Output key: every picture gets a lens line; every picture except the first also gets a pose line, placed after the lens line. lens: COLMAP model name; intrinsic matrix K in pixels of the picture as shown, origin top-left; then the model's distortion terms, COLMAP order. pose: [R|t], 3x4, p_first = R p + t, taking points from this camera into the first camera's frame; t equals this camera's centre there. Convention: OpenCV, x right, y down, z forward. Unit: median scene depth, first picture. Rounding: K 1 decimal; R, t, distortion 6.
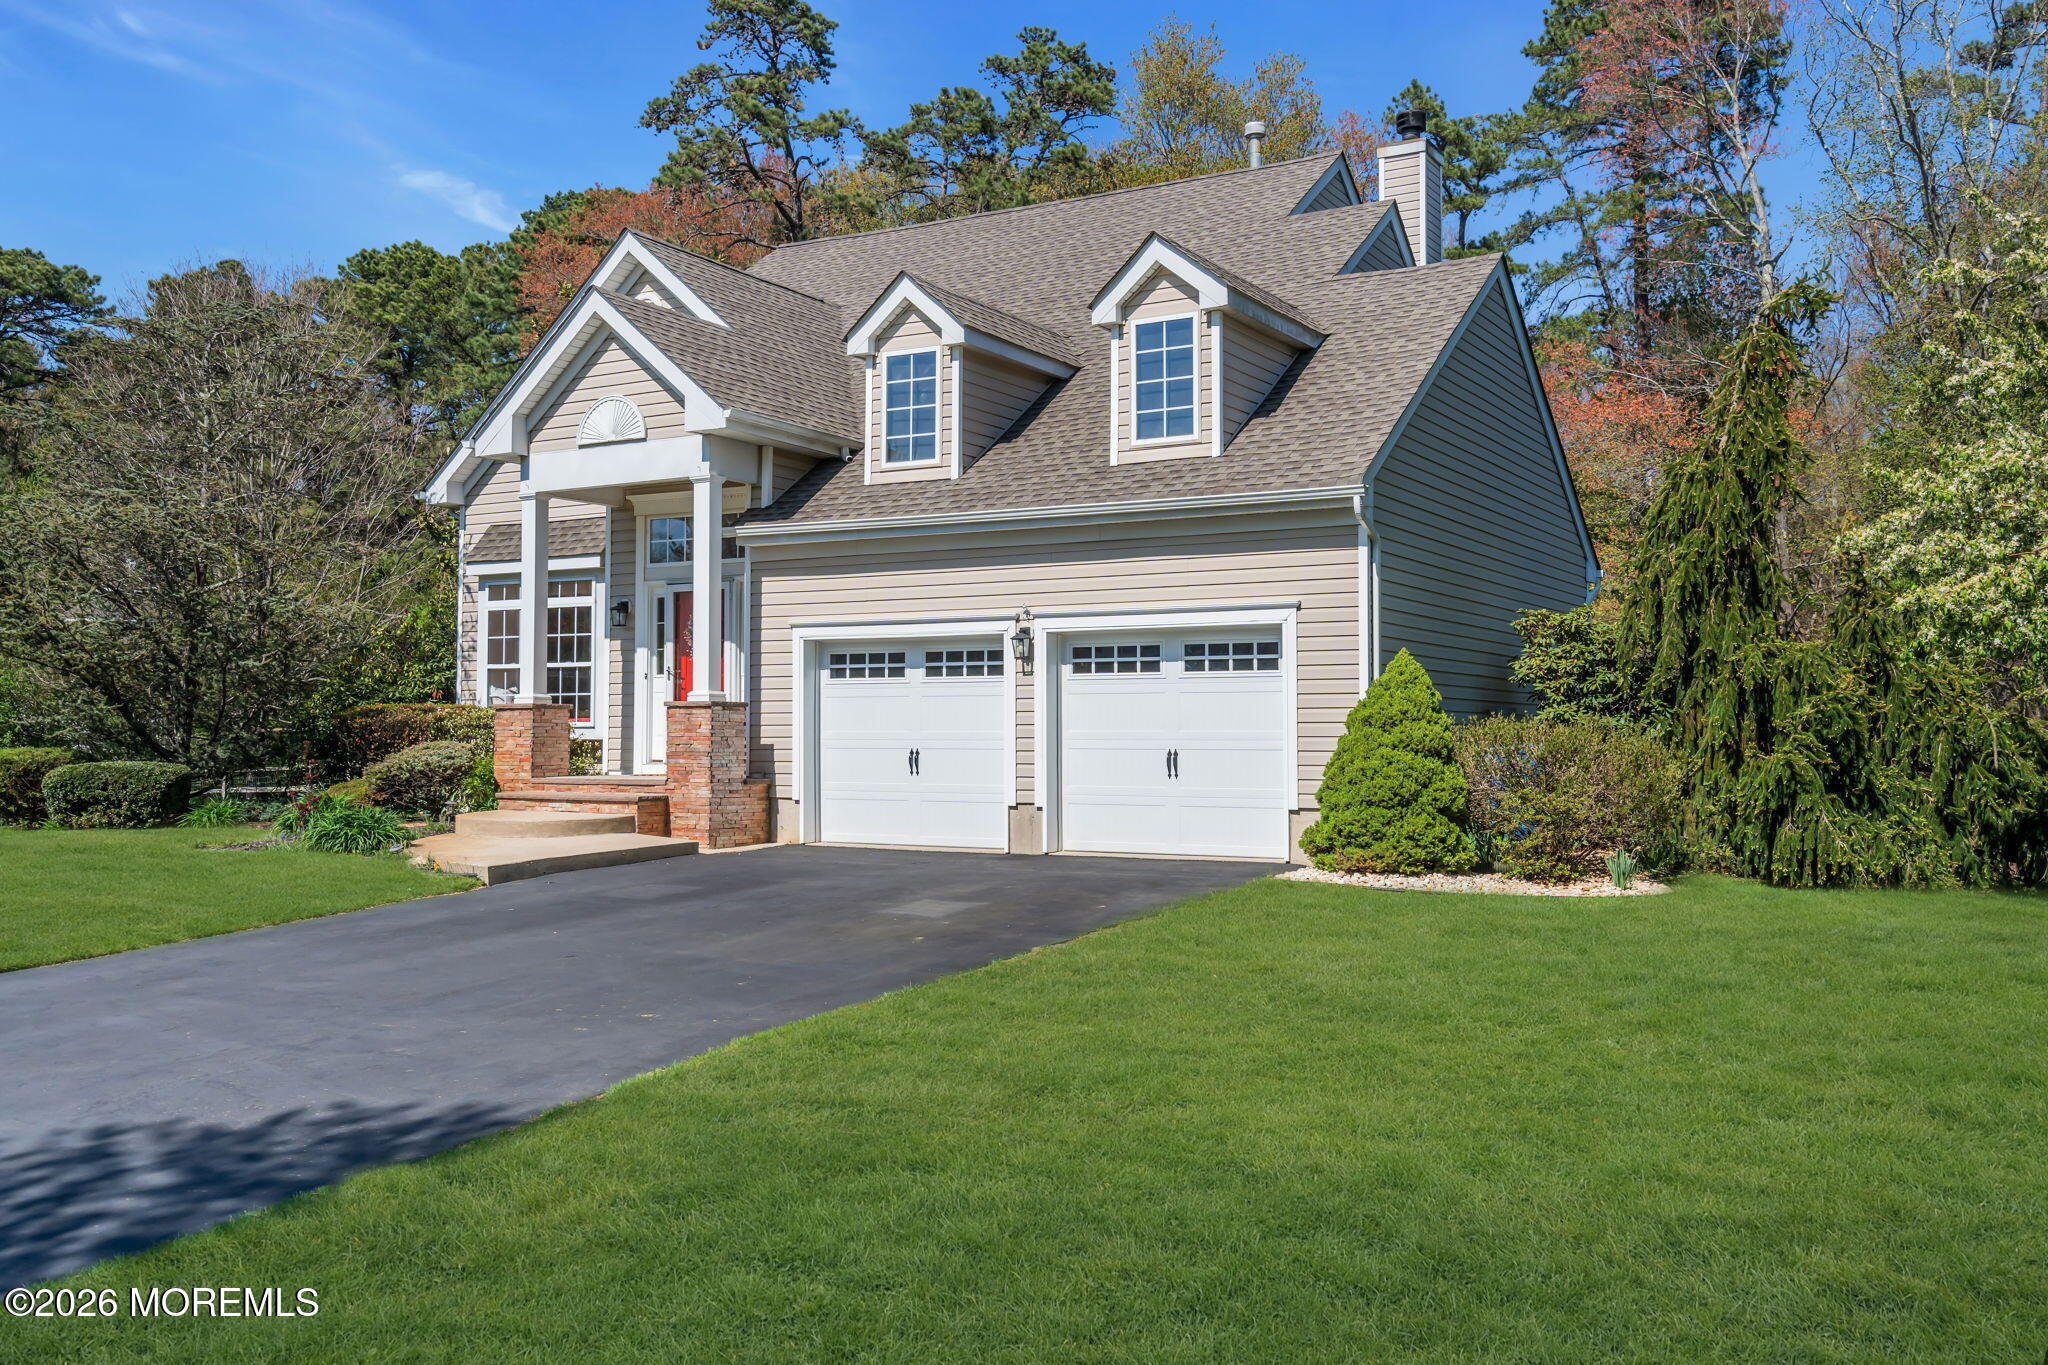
lens RADIAL K [[1861.1, 0, 1002.7], [0, 1861.1, 670.9], [0, 0, 1]] dist [0.005411, 0.002583]
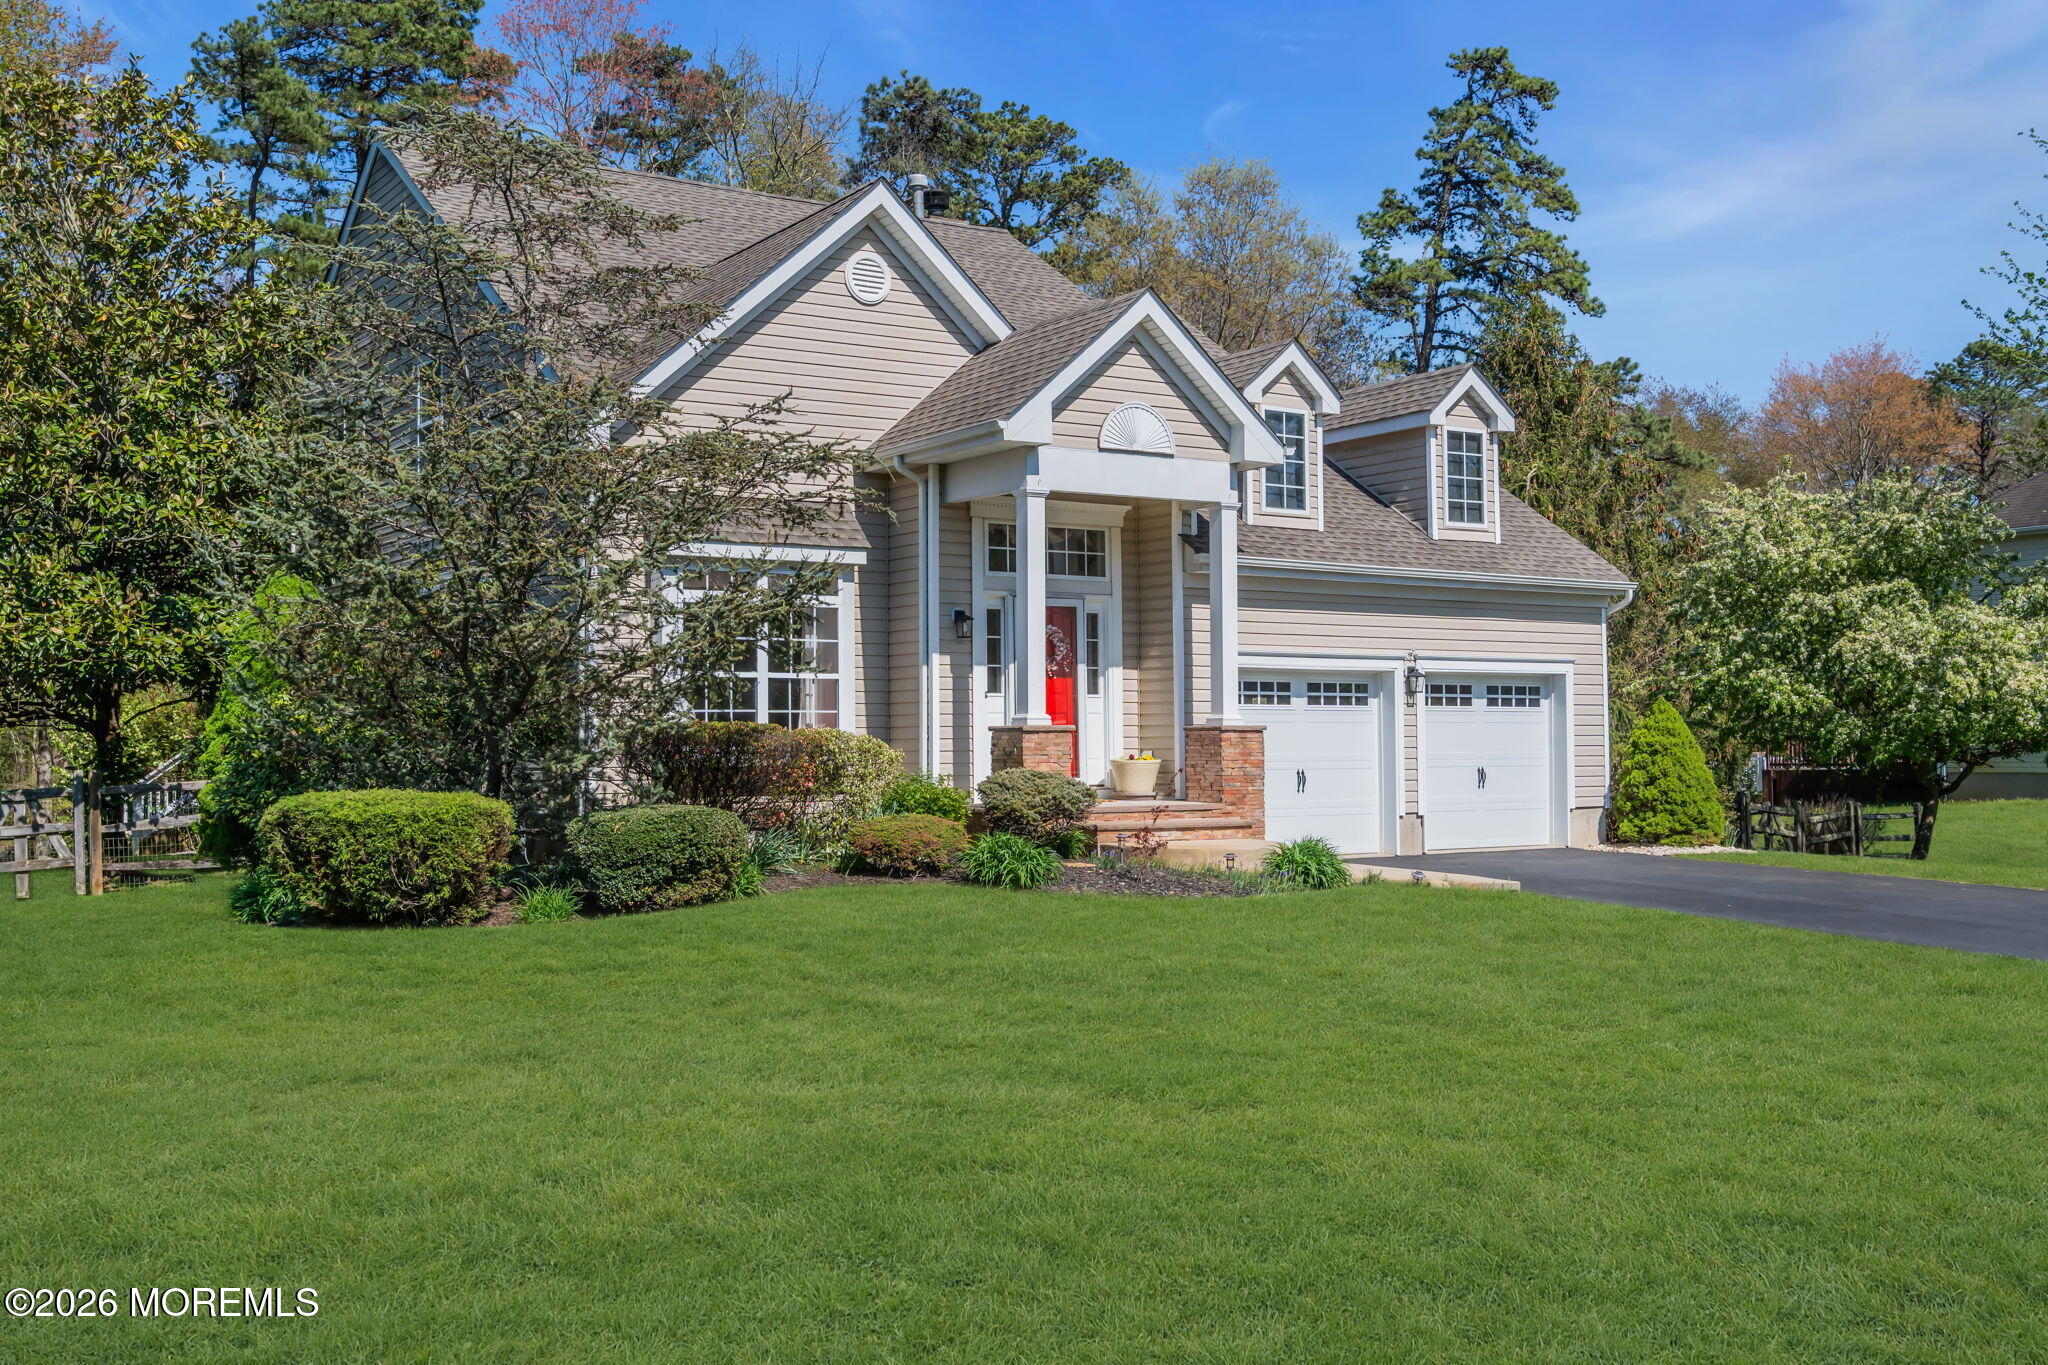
lens RADIAL K [[2000.1, 0, 1015.6], [0, 2000.1, 659.9], [0, 0, 1]] dist [0.005093, 0.005315]
pose [[0.438333, 0.035653, 0.898105, -1.186284], [-0.027299, 0.999280, -0.026346, 0.012451], [-0.898398, -0.012969, 0.438991, 0.623389]]
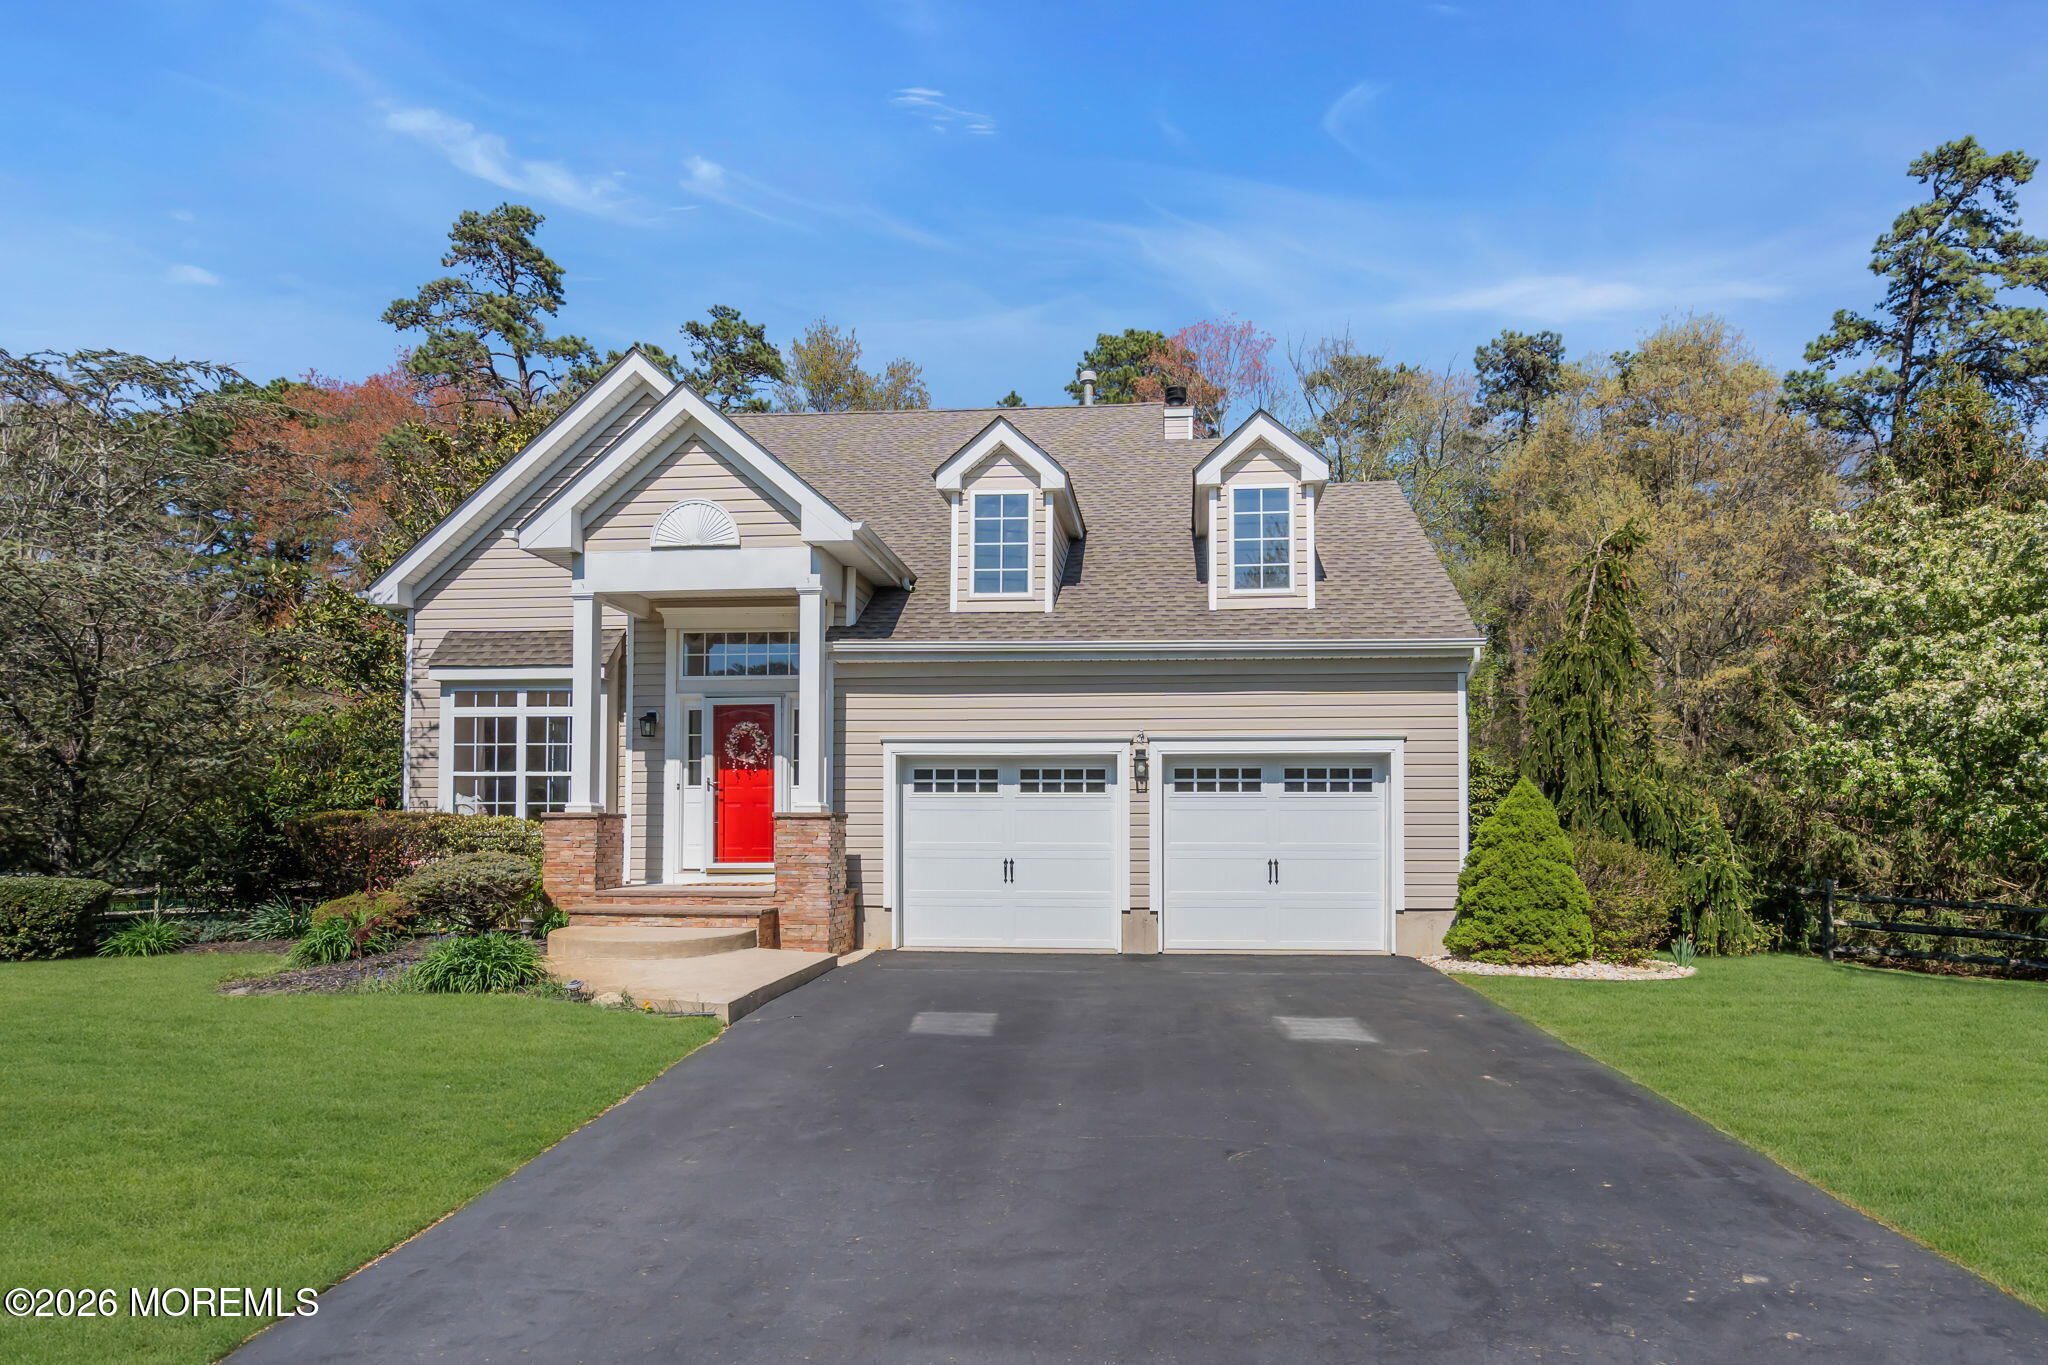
lens RADIAL K [[1165.1, 0, 1104.1], [0, 1165.1, 804.6], [0, 0, 1]] dist [-0.003763, -0.001222]
pose [[0.895230, 0.013559, 0.445397, -0.297351], [-0.017405, 0.999838, 0.004547, 0.006391], [-0.445263, -0.011823, 0.895322, 0.365130]]
